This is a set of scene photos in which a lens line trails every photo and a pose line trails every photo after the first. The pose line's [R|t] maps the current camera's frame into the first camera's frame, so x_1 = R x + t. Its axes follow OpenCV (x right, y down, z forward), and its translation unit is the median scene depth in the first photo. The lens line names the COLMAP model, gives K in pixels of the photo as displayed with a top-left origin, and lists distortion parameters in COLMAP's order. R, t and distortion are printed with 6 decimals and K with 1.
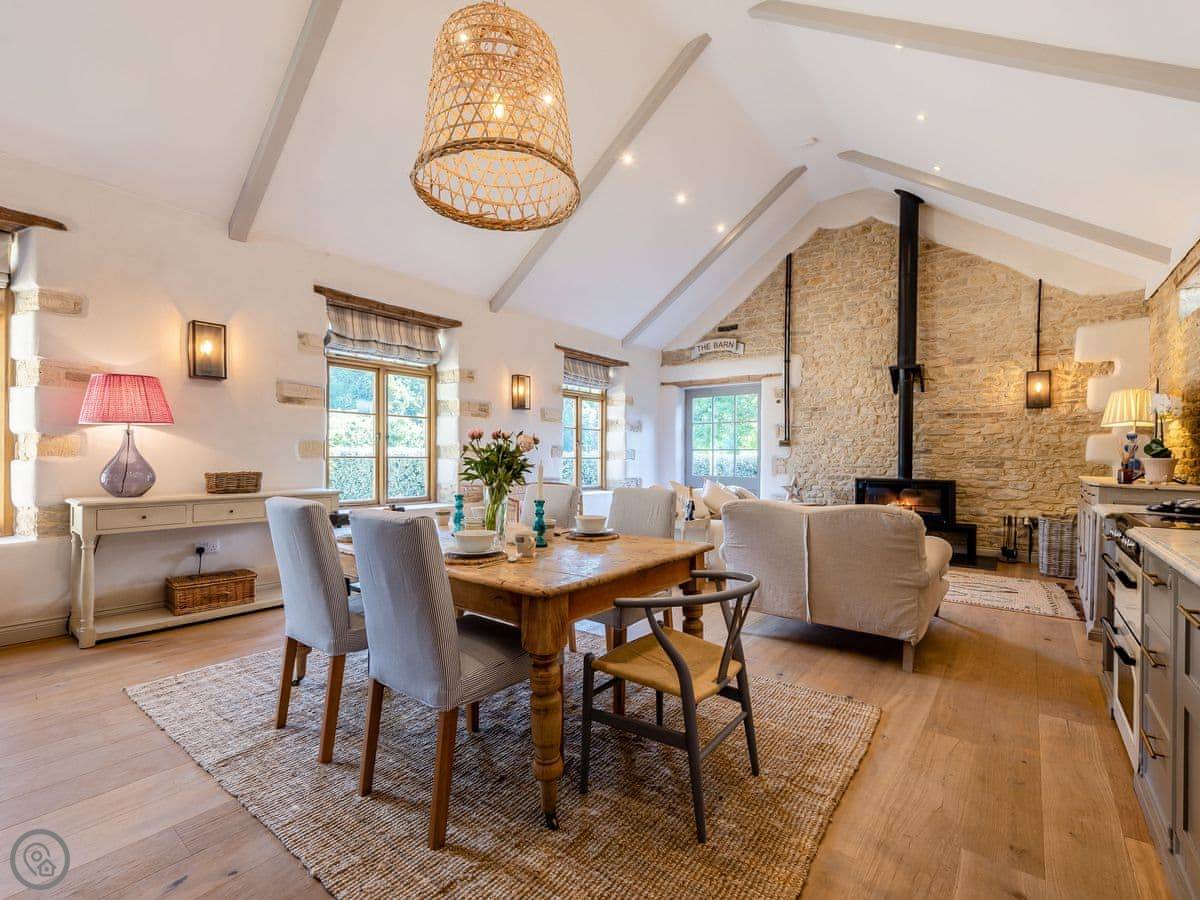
lens RADIAL K [[526.4, 0, 603.8], [0, 526.4, 455.9], [0, 0, 1]] dist [0.013122, -0.003691]
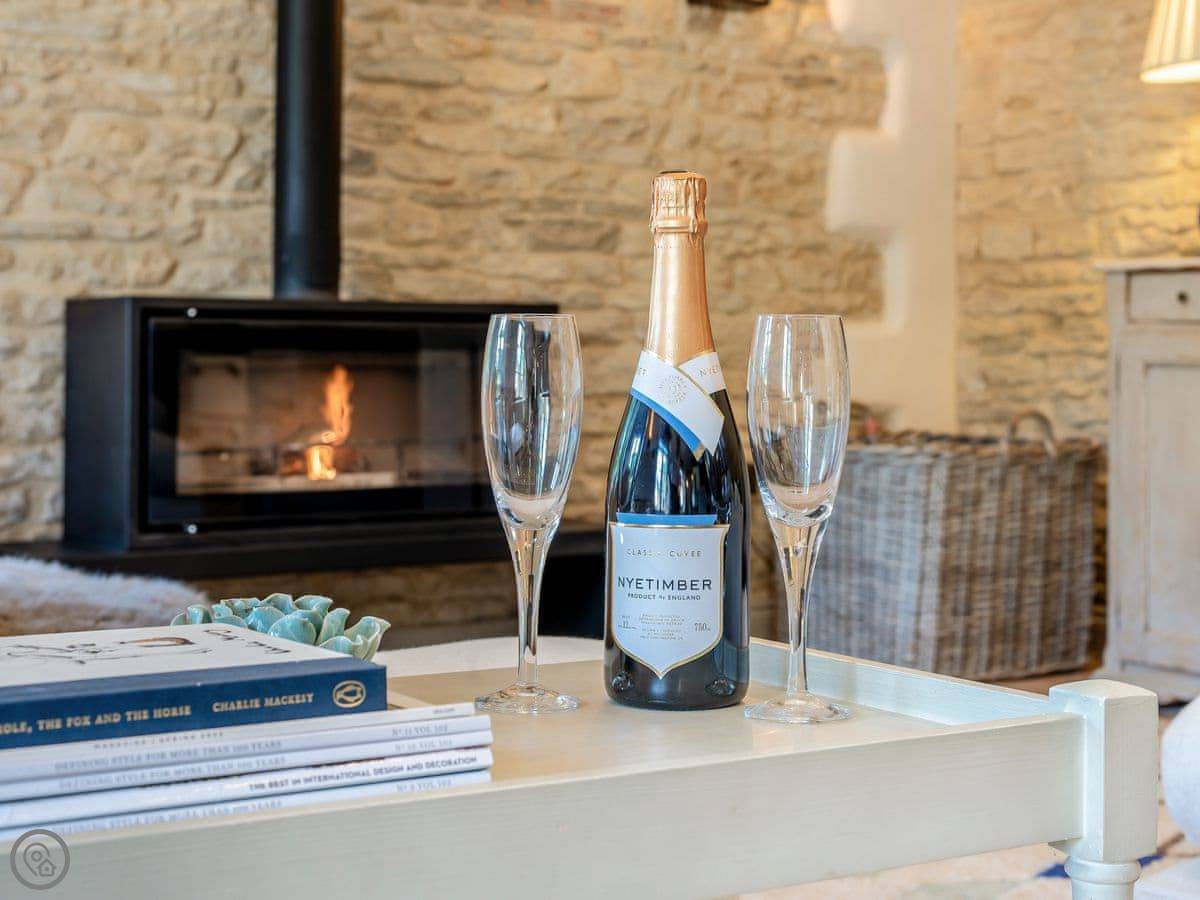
lens RADIAL K [[2052.8, 0, 639.5], [0, 2052.8, 341.8], [0, 0, 1]] dist [-0.004360, 0.062565]
pose [[0.283351, 0.003855, 0.959008, -0.080618], [-0.005260, 0.999983, -0.002466, 0.060095], [-0.959002, -0.004346, 0.283367, 0.706422]]
